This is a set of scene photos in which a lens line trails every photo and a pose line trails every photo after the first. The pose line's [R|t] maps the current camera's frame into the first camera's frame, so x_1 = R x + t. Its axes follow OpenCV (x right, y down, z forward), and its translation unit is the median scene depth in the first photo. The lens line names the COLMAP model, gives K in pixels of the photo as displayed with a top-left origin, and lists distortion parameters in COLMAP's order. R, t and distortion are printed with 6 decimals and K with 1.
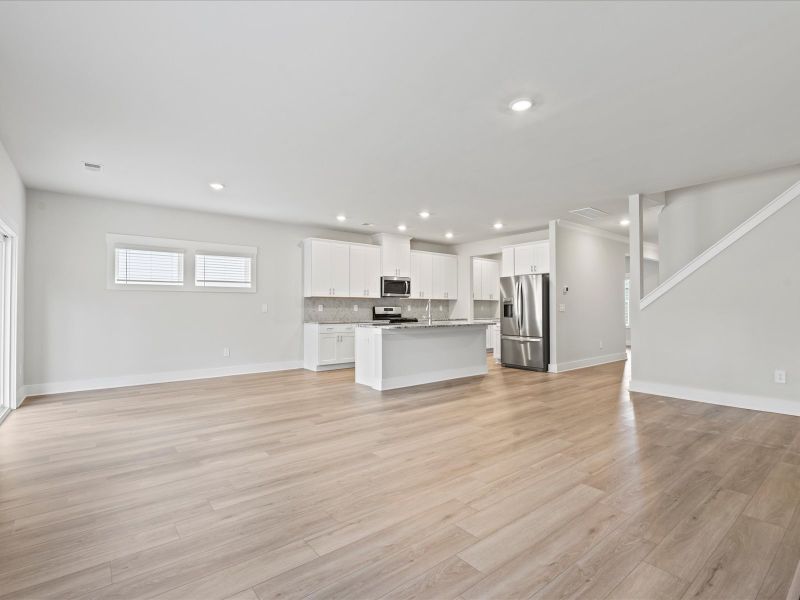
lens RADIAL K [[397.1, 0, 400.4], [0, 397.1, 300.2], [0, 0, 1]] dist [0.000224, -0.000139]
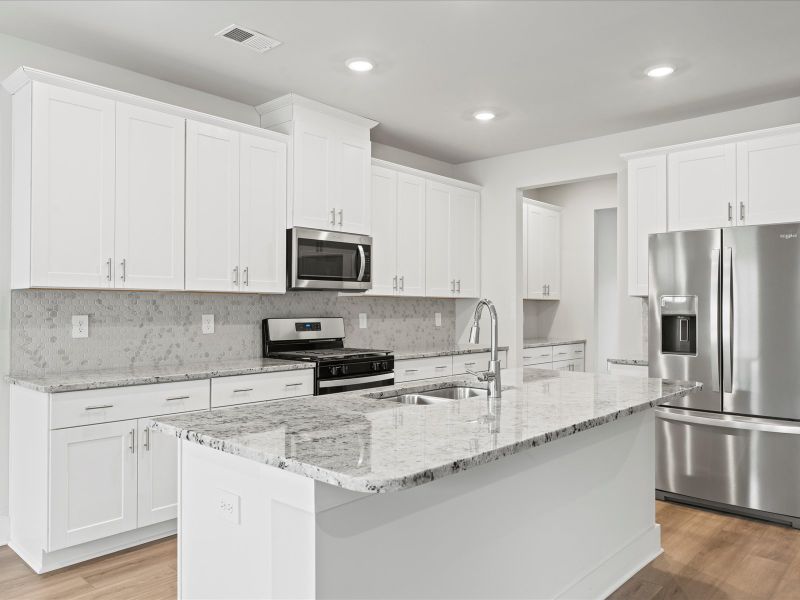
lens RADIAL K [[594.1, 0, 399.3], [0, 594.1, 299.4], [0, 0, 1]] dist [-0.002298, -0.000105]
pose [[0.987496, 0.002855, 0.157620, -0.034645], [-0.003832, 0.999975, 0.005900, -0.003748], [-0.157599, -0.006430, 0.987482, 0.496788]]
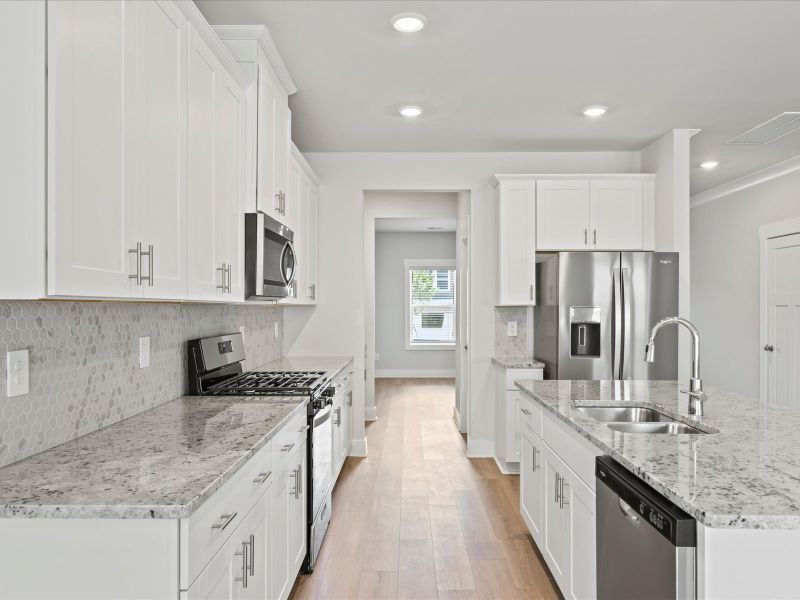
lens RADIAL K [[594.1, 0, 401.5], [0, 594.1, 304.2], [0, 0, 1]] dist [-0.002298, -0.000105]
pose [[0.630619, 0.003364, 0.776085, -0.265394], [-0.014050, 0.999876, 0.007082, -0.008719], [-0.775965, -0.015370, 0.630588, 0.706803]]
